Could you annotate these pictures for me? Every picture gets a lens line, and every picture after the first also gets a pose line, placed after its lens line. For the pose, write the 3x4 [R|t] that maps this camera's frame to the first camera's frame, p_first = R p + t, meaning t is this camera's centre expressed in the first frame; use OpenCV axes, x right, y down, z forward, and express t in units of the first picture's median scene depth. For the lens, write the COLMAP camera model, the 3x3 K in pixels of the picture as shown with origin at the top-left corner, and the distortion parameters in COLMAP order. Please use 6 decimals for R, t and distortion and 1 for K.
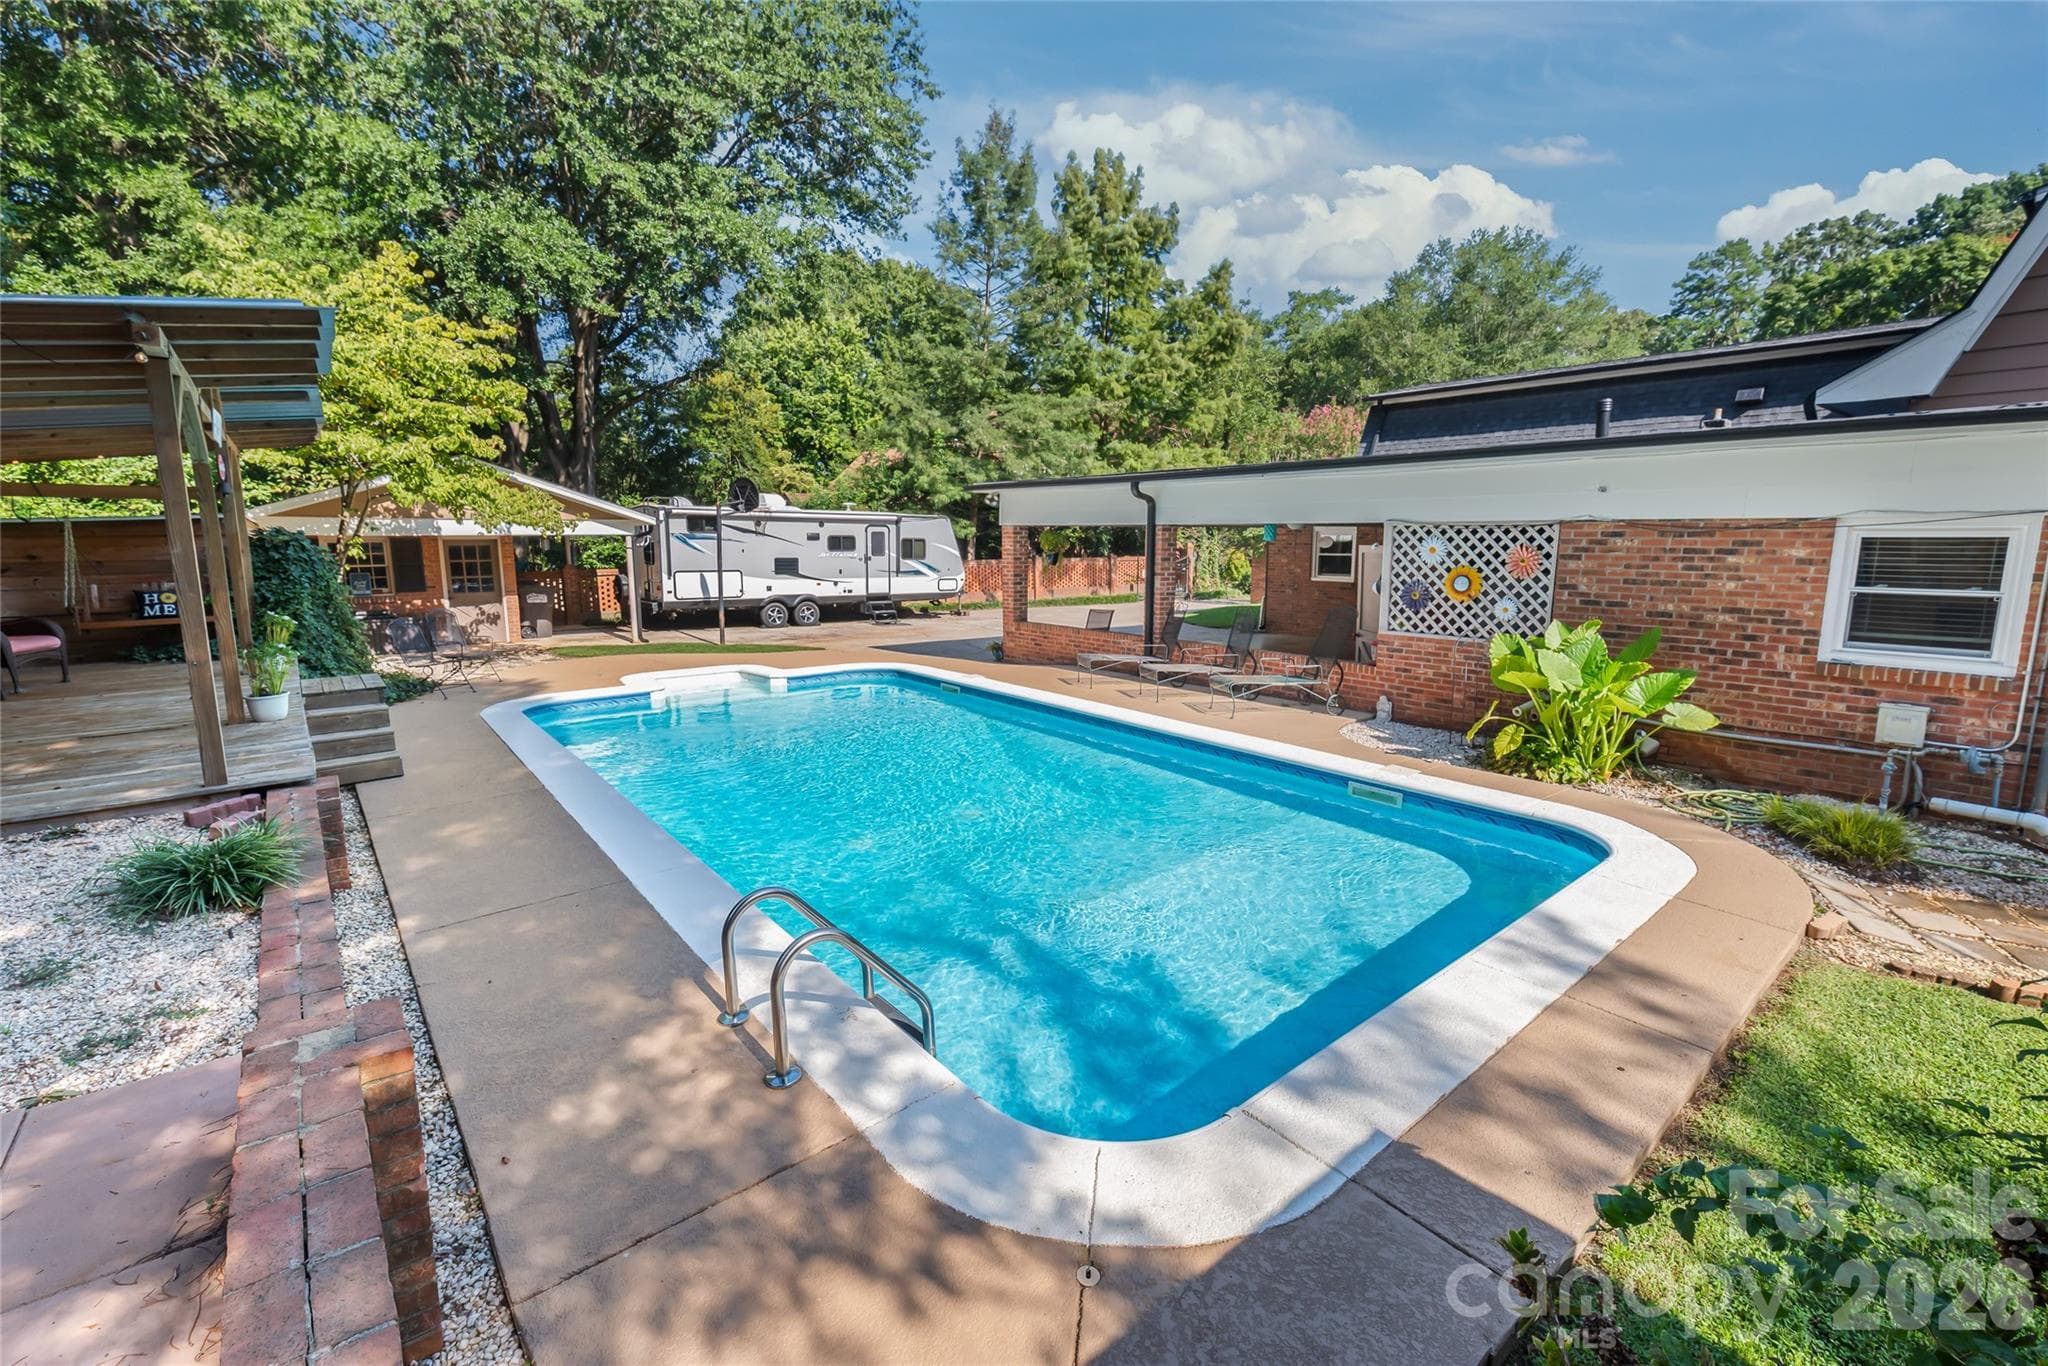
lens RADIAL K [[902.3, 0, 1019.1], [0, 902.3, 682.8], [0, 0, 1]] dist [-0.015180, -0.000081]
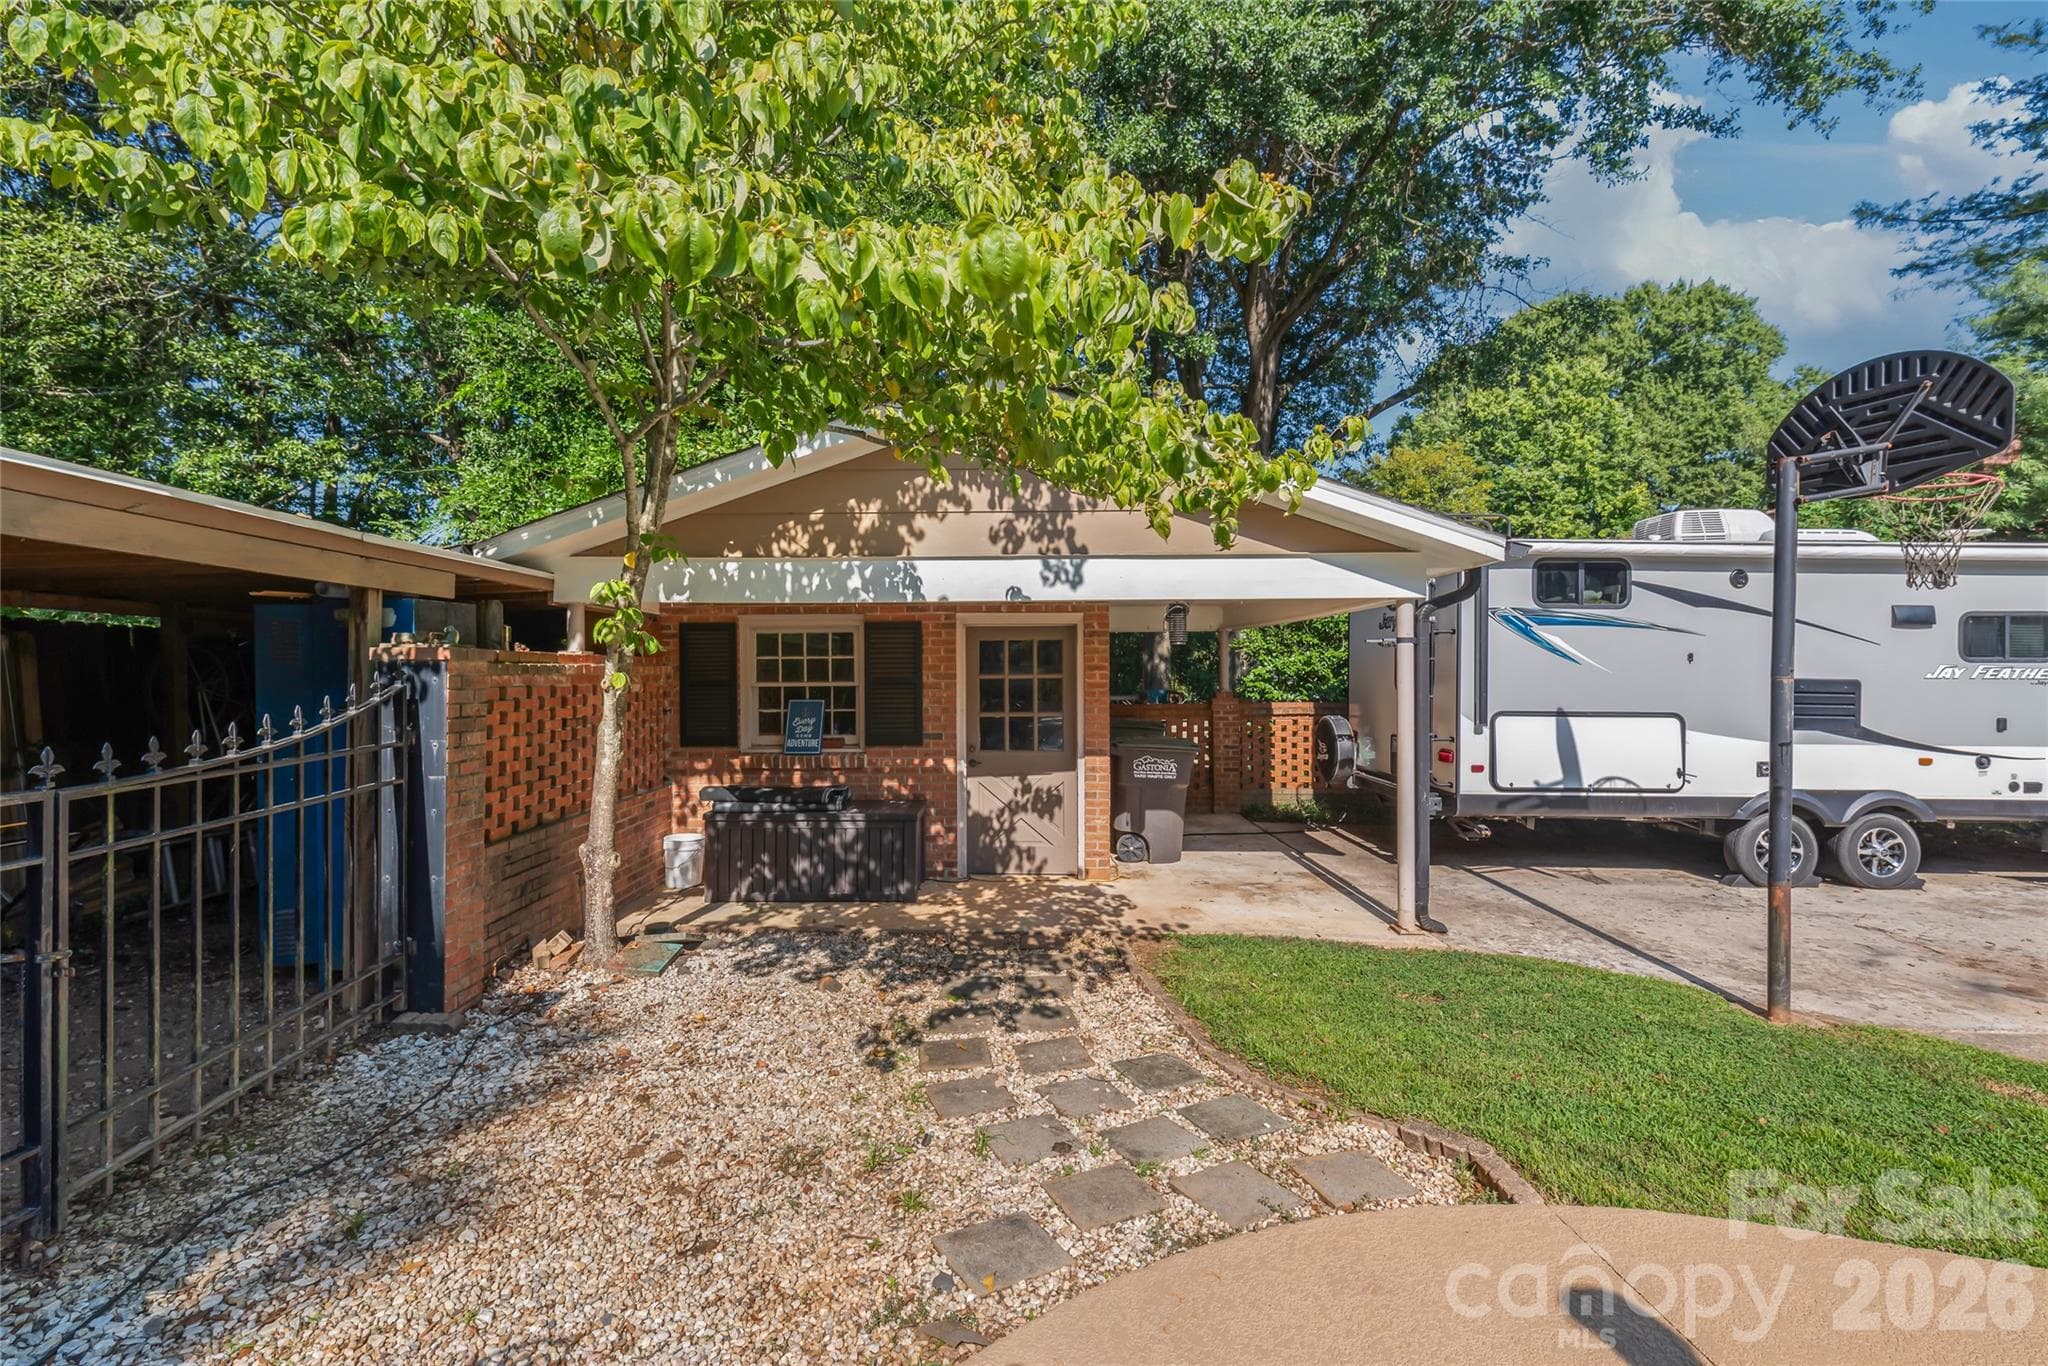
lens RADIAL K [[902.3, 0, 1018.2], [0, 902.3, 678.8], [0, 0, 1]] dist [-0.015180, -0.000081]
pose [[0.788498, 0.002125, -0.615034, -0.284959], [-0.097808, 0.987701, -0.121981, -0.068022], [0.607210, 0.156337, 0.779008, 0.550427]]
